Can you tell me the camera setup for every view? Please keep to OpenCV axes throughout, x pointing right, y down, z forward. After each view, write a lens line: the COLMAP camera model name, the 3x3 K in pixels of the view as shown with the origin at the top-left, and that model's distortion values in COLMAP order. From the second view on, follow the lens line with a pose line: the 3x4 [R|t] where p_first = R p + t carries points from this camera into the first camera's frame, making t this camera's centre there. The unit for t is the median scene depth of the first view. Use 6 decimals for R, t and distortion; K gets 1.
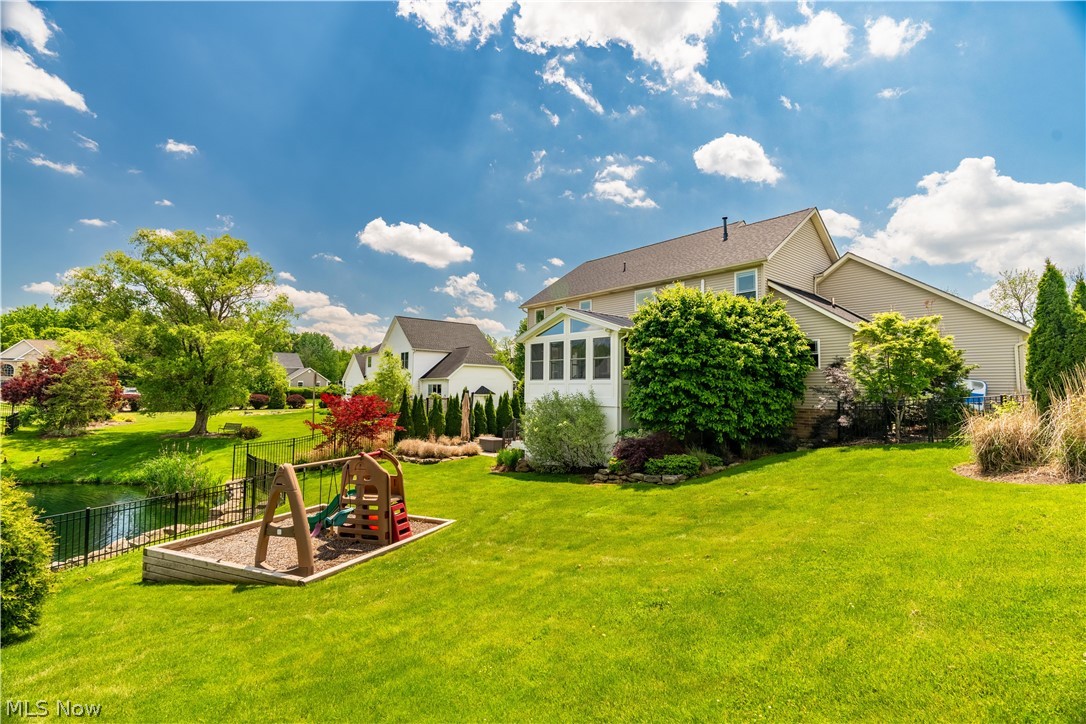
lens RADIAL K [[516.9, 0, 543.0], [0, 516.9, 362.0], [0, 0, 1]] dist [-0.000599, -0.000035]
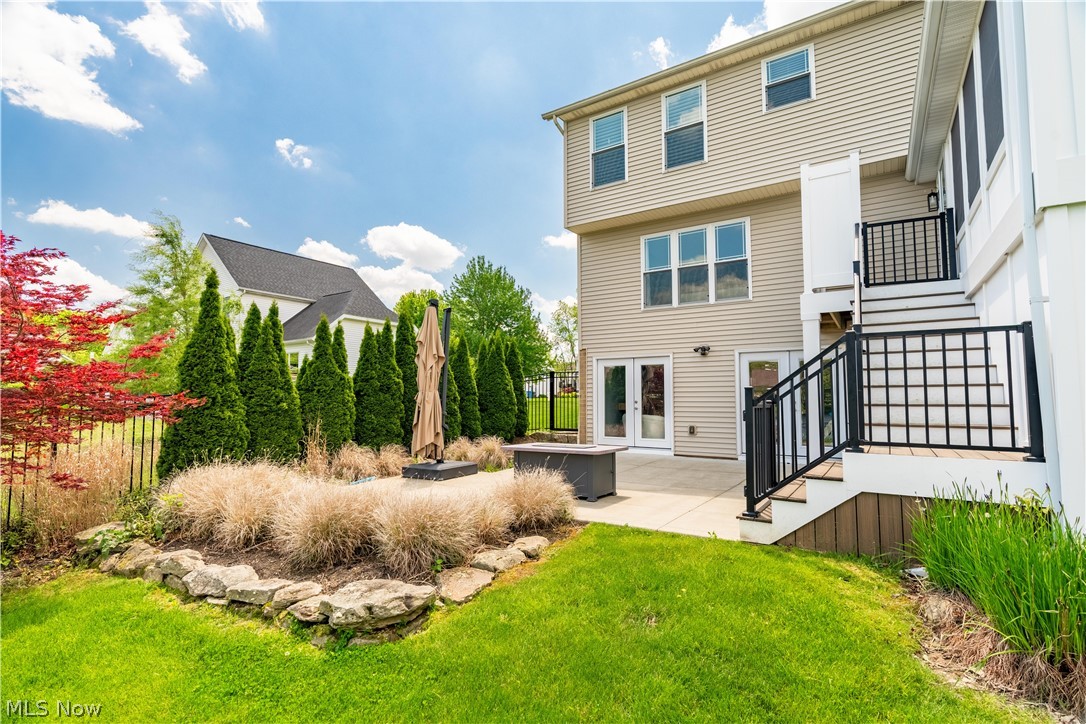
lens RADIAL K [[516.9, 0, 543.0], [0, 516.9, 362.0], [0, 0, 1]] dist [-0.000599, -0.000035]
pose [[0.958993, 0.009317, 0.283277, -0.172476], [-0.005578, 0.999886, -0.014004, 0.097875], [-0.283375, 0.011849, 0.958936, 0.677295]]
